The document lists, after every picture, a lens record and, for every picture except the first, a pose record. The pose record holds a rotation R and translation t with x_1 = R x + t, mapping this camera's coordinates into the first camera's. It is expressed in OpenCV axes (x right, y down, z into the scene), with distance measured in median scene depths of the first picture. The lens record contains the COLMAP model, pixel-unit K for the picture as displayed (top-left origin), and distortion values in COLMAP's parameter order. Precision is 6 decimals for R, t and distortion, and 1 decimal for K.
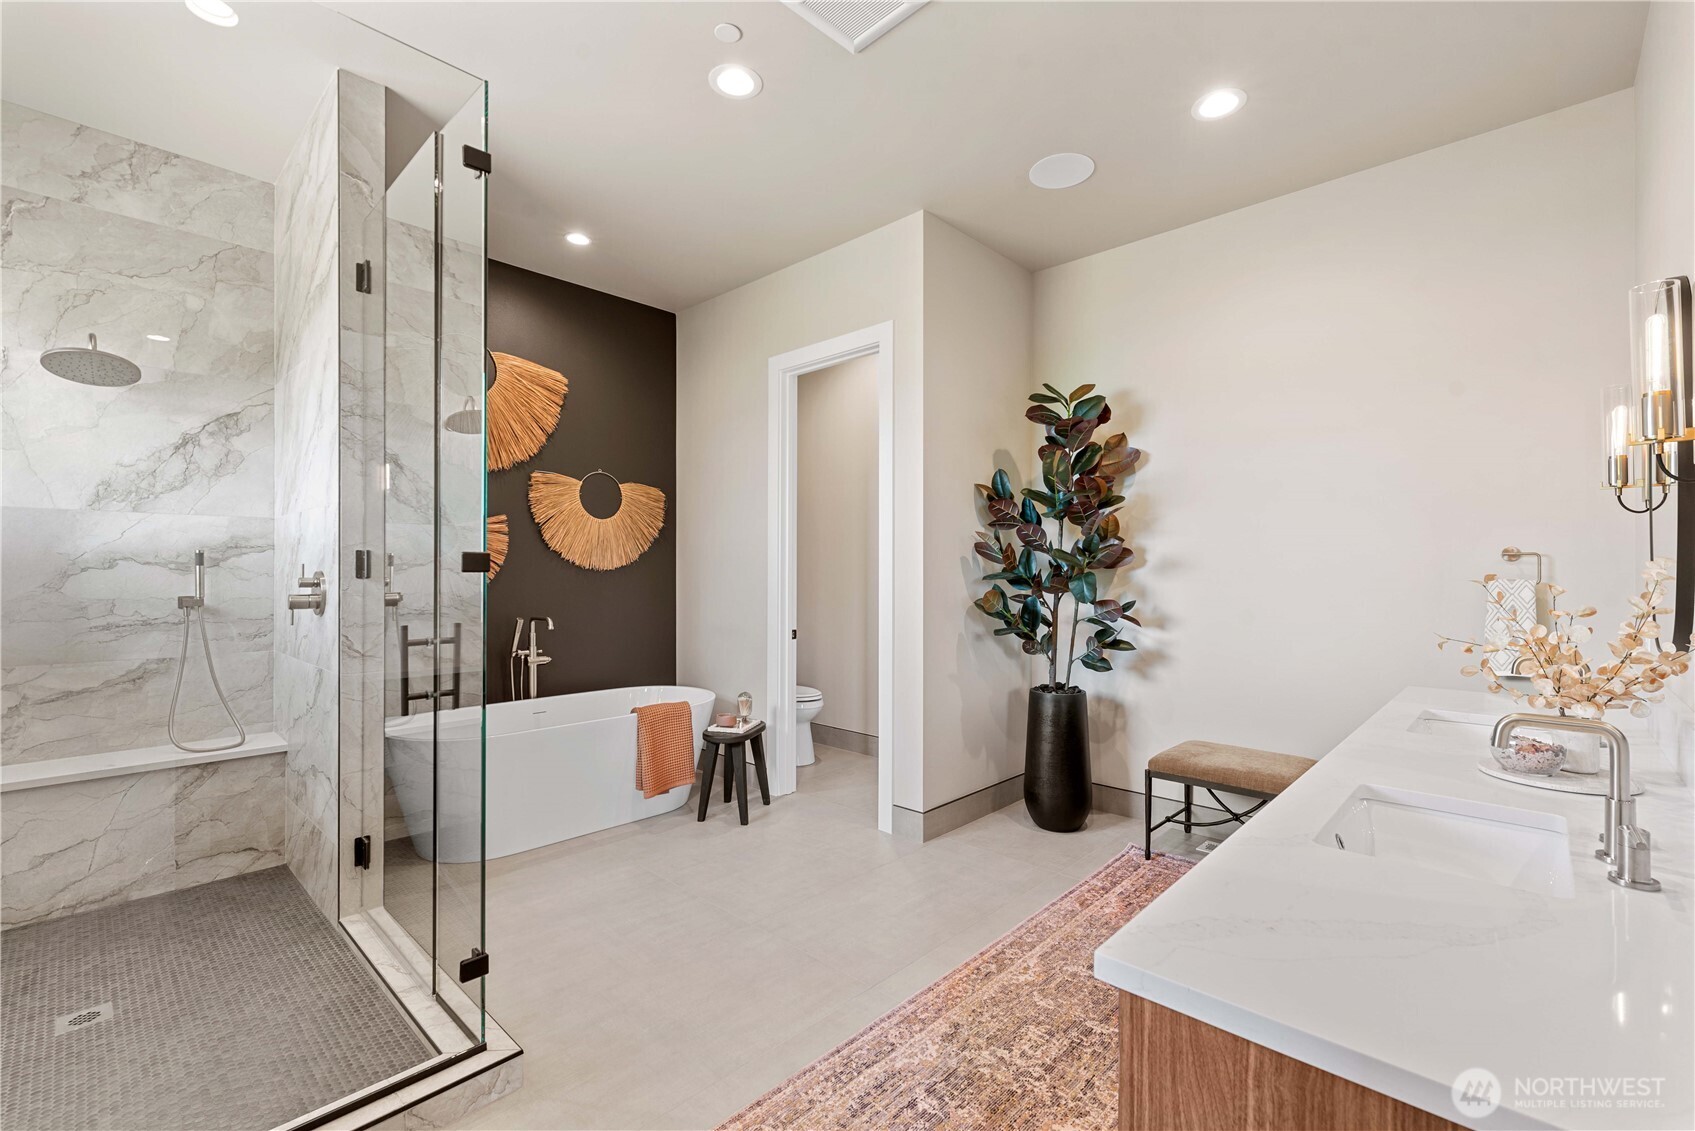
lens RADIAL K [[751.9, 0, 847.9], [0, 751.9, 565.8], [0, 0, 1]] dist [0.000355, 0.000160]
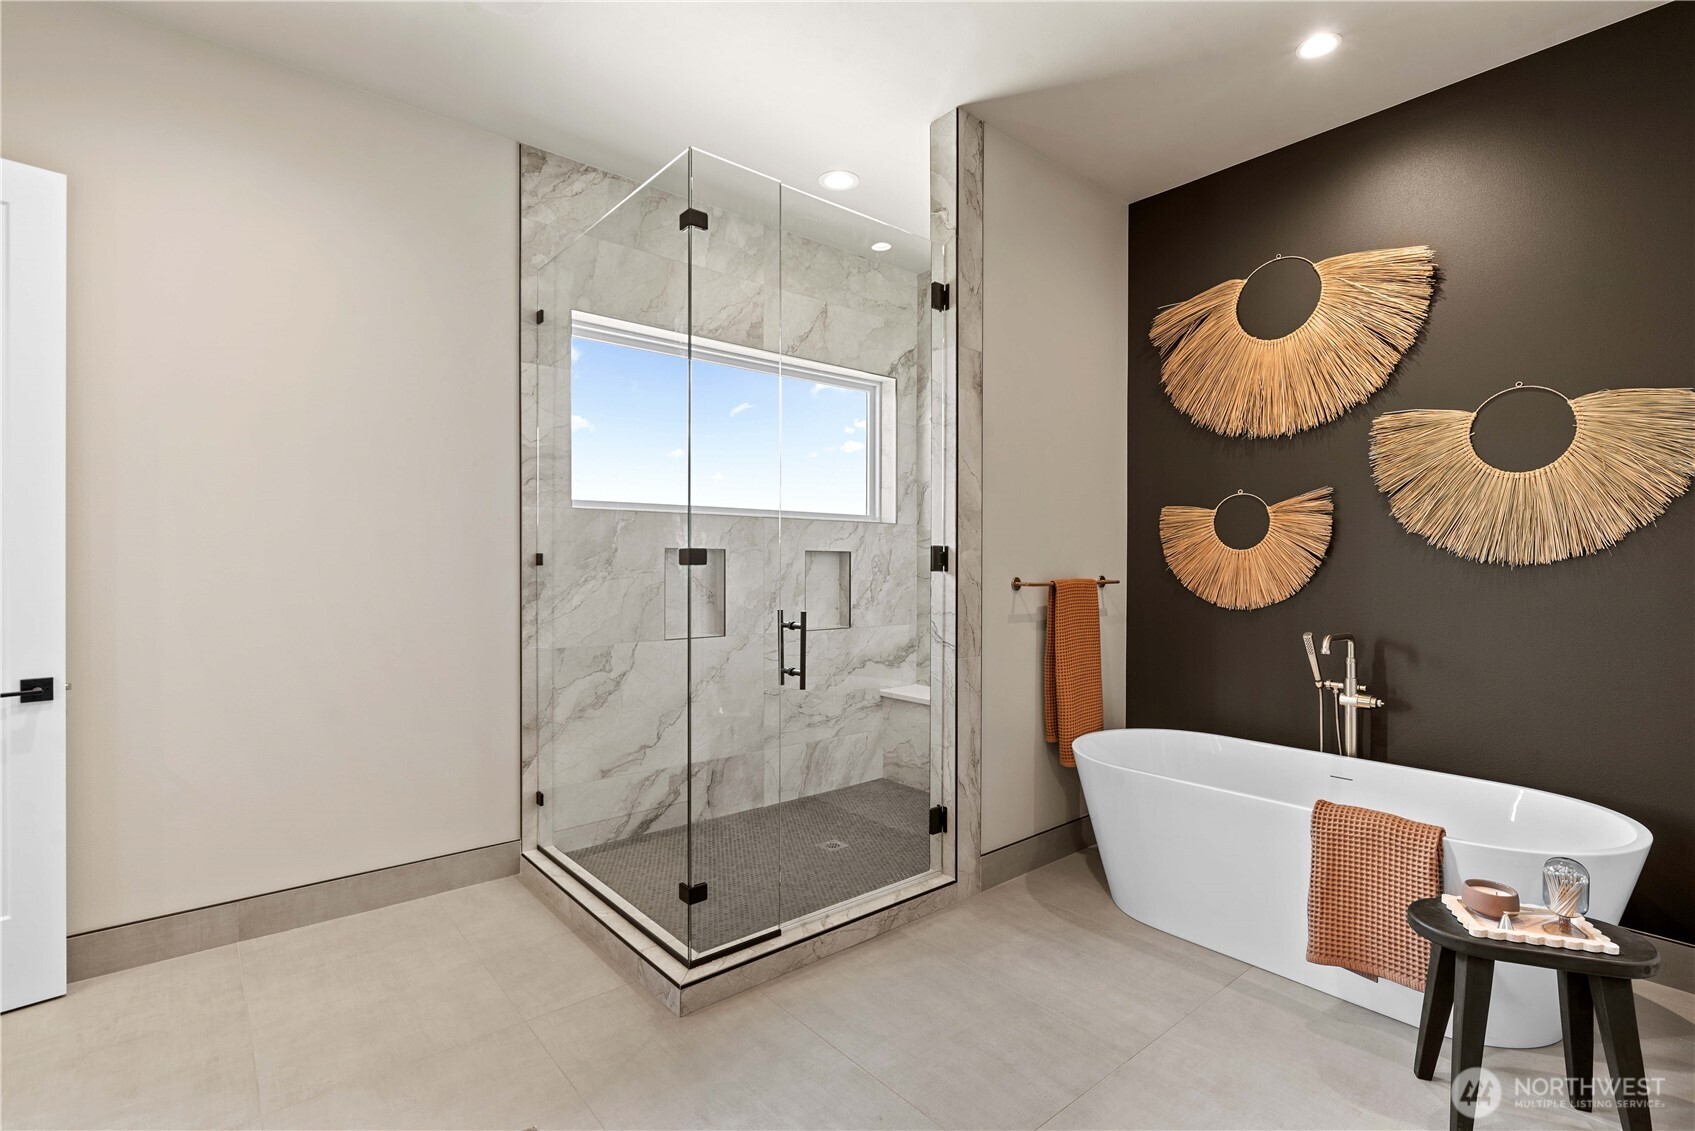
lens RADIAL K [[781.1, 0, 848.7], [0, 781.1, 567.1], [0, 0, 1]] dist [-0.000894, -0.000158]
pose [[-0.113862, 0.001933, -0.993495, 0.323238], [0.004597, 0.999988, 0.001419, 0.004851], [0.993486, -0.004405, -0.113870, 0.634761]]
